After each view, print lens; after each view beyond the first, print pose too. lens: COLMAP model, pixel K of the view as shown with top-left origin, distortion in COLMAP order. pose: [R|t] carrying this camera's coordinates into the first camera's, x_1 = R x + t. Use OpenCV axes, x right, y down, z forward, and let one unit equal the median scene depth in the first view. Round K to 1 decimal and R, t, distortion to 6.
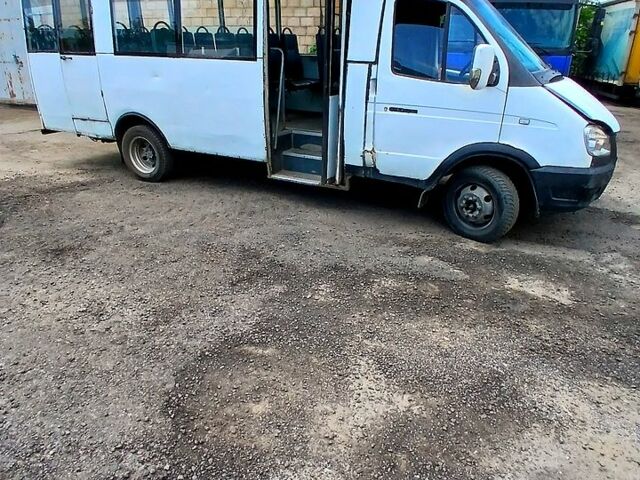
lens RADIAL K [[439.9, 0, 320.5], [0, 439.9, 242.0], [0, 0, 1]] dist [0.000366, -0.006039]
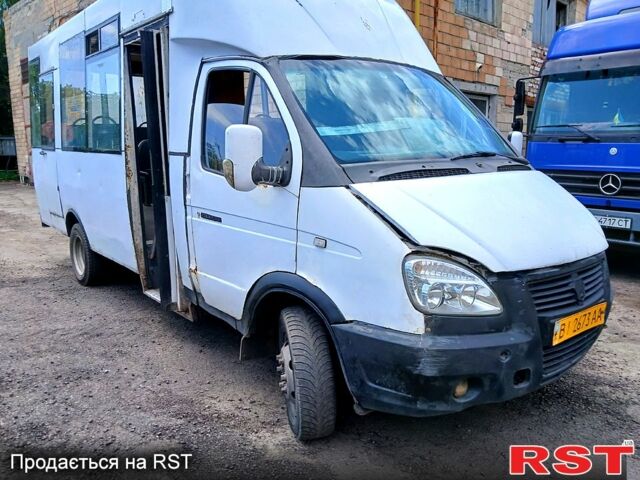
lens RADIAL K [[533.3, 0, 319.6], [0, 533.3, 239.5], [0, 0, 1]] dist [0.028874, 0.012099]
pose [[0.886733, 0.058069, -0.458621, 0.727118], [-0.165442, 0.966234, -0.197537, -0.123994], [0.431664, 0.251038, 0.866398, 0.341742]]
